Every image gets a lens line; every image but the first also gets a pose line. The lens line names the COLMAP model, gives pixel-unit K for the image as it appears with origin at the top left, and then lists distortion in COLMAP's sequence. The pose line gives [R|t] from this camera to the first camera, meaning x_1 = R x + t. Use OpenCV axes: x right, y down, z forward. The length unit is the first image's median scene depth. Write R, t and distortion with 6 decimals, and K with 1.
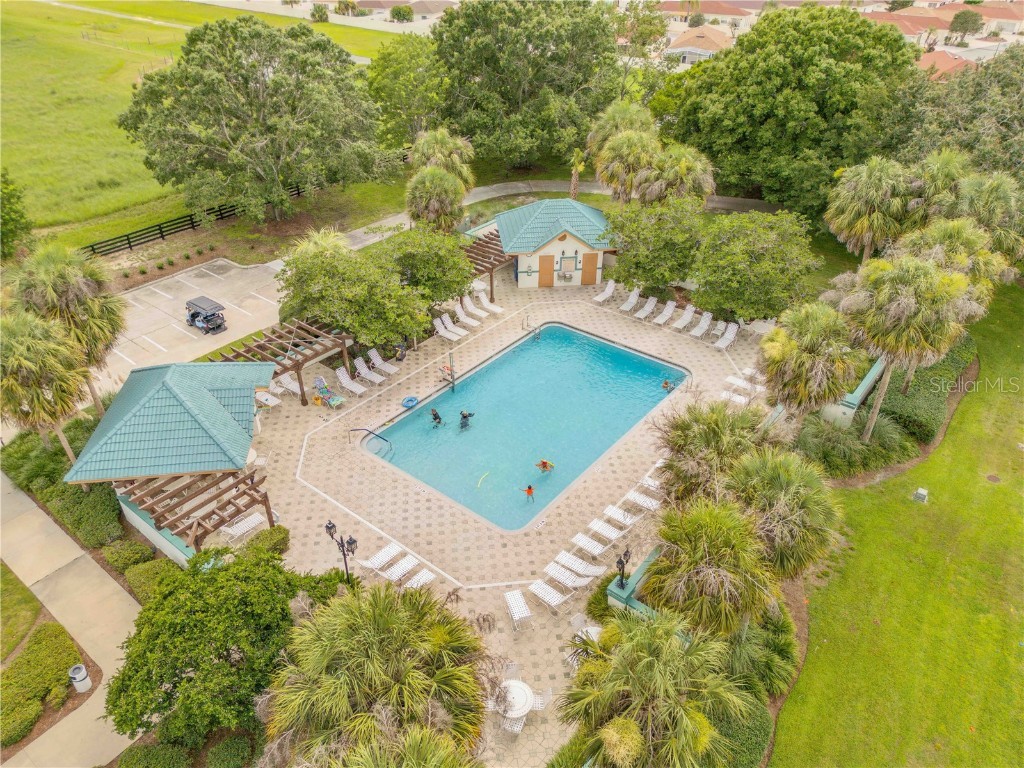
lens RADIAL K [[719.4, 0, 512.0], [0, 719.4, 384.0], [0, 0, 1]] dist [0.081428, -0.096132]
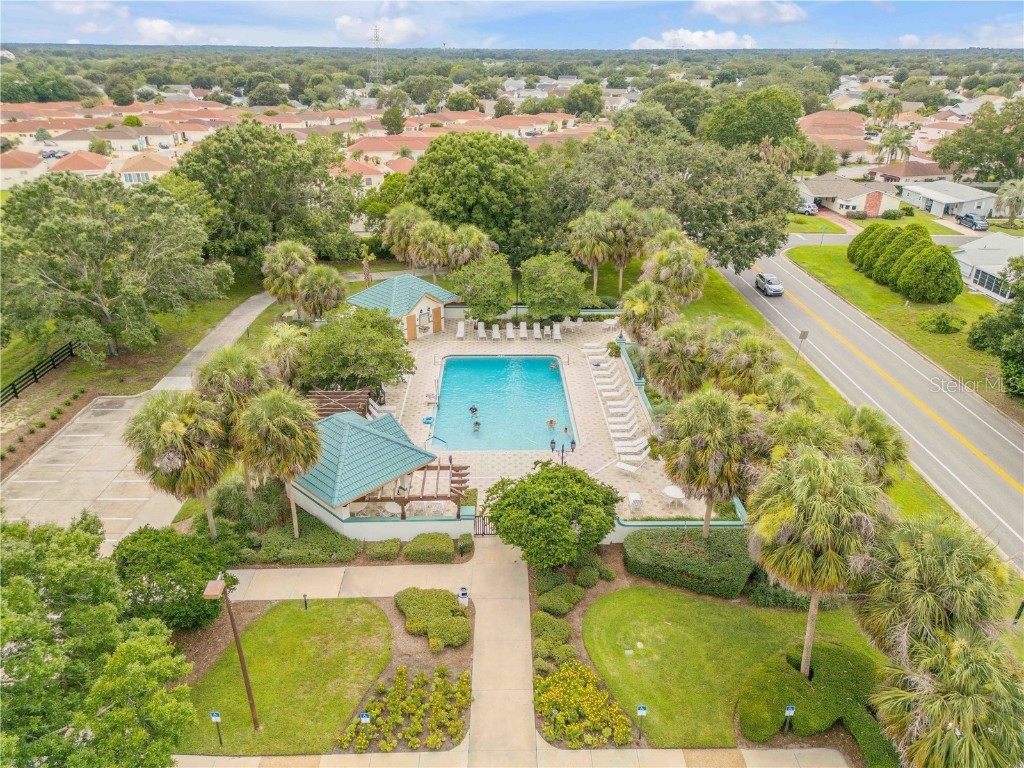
lens RADIAL K [[719.4, 0, 512.0], [0, 719.4, 384.0], [0, 0, 1]] dist [0.081428, -0.096132]
pose [[0.770352, -0.264900, 0.579988, -0.600178], [0.347784, 0.936958, -0.033993, 0.048235], [-0.534420, 0.227897, 0.813915, -0.145540]]
